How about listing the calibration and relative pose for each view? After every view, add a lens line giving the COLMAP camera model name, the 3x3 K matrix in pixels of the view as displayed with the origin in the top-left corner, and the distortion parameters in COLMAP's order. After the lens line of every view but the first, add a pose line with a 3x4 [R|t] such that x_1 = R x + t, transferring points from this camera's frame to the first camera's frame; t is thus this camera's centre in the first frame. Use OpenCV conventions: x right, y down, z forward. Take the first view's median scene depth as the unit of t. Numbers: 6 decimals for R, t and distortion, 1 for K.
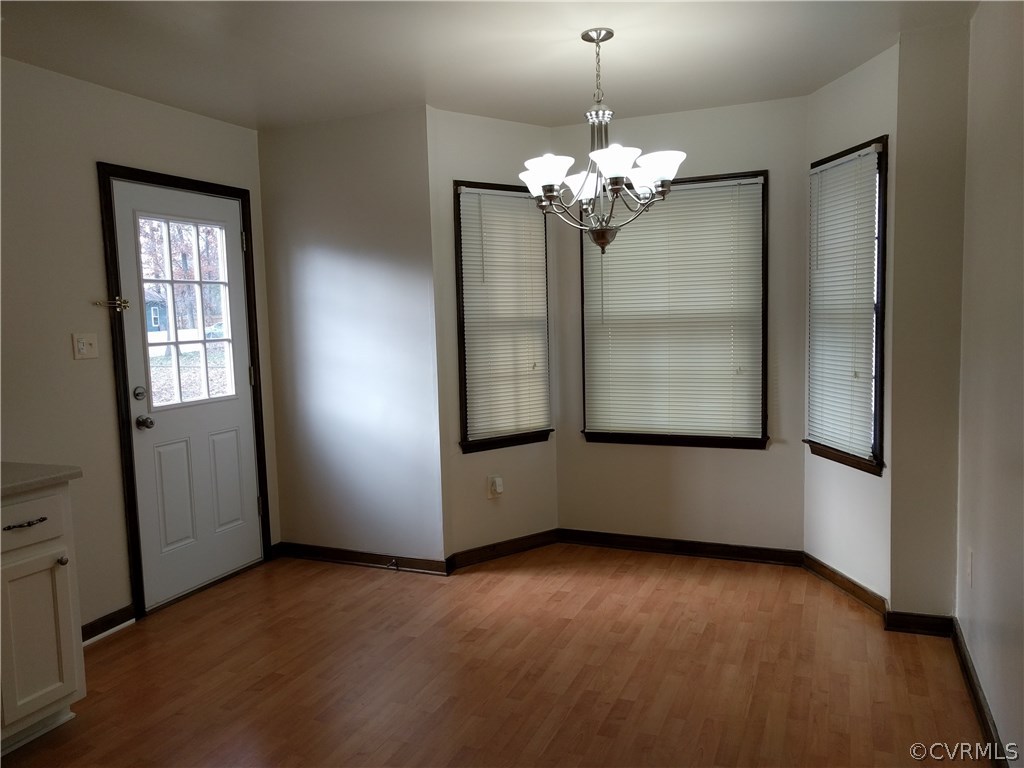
lens RADIAL K [[762.6, 0, 512.0], [0, 762.6, 384.0], [0, 0, 1]] dist [-0.005184, -0.006130]
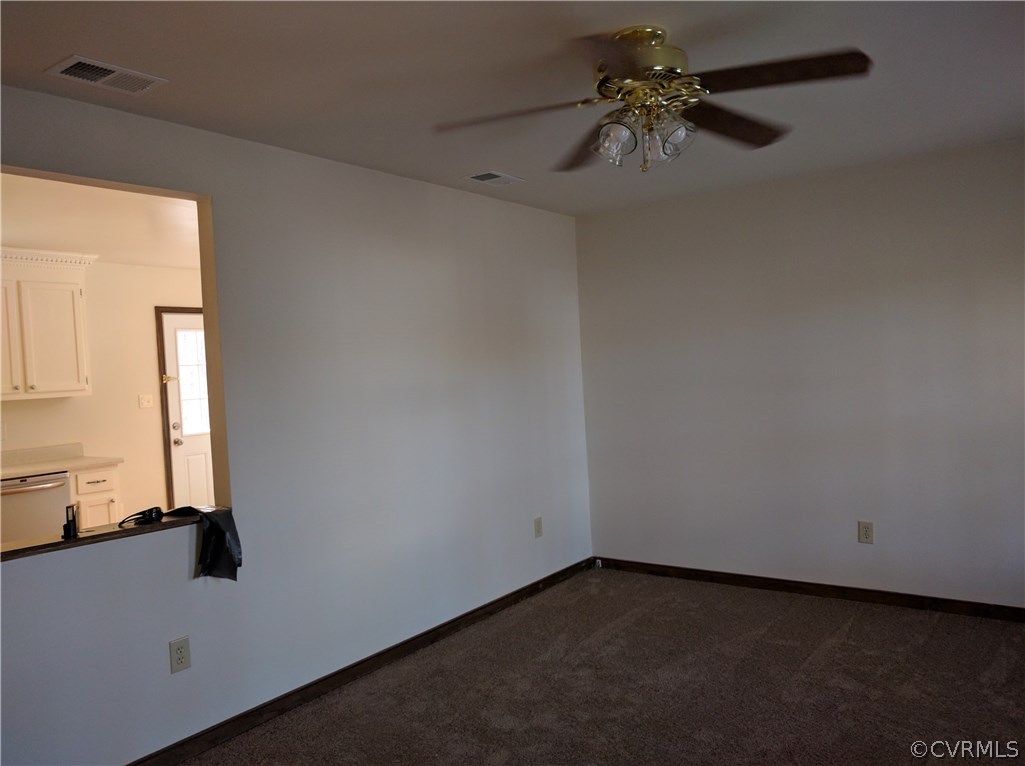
lens RADIAL K [[763.3, 0, 512.5], [0, 763.3, 383.0], [0, 0, 1]] dist [-0.005184, -0.006130]
pose [[0.973028, -0.027338, -0.229062, 0.759520], [0.011674, 0.997516, -0.069464, 0.046916], [0.230392, 0.064916, 0.970930, -0.642619]]
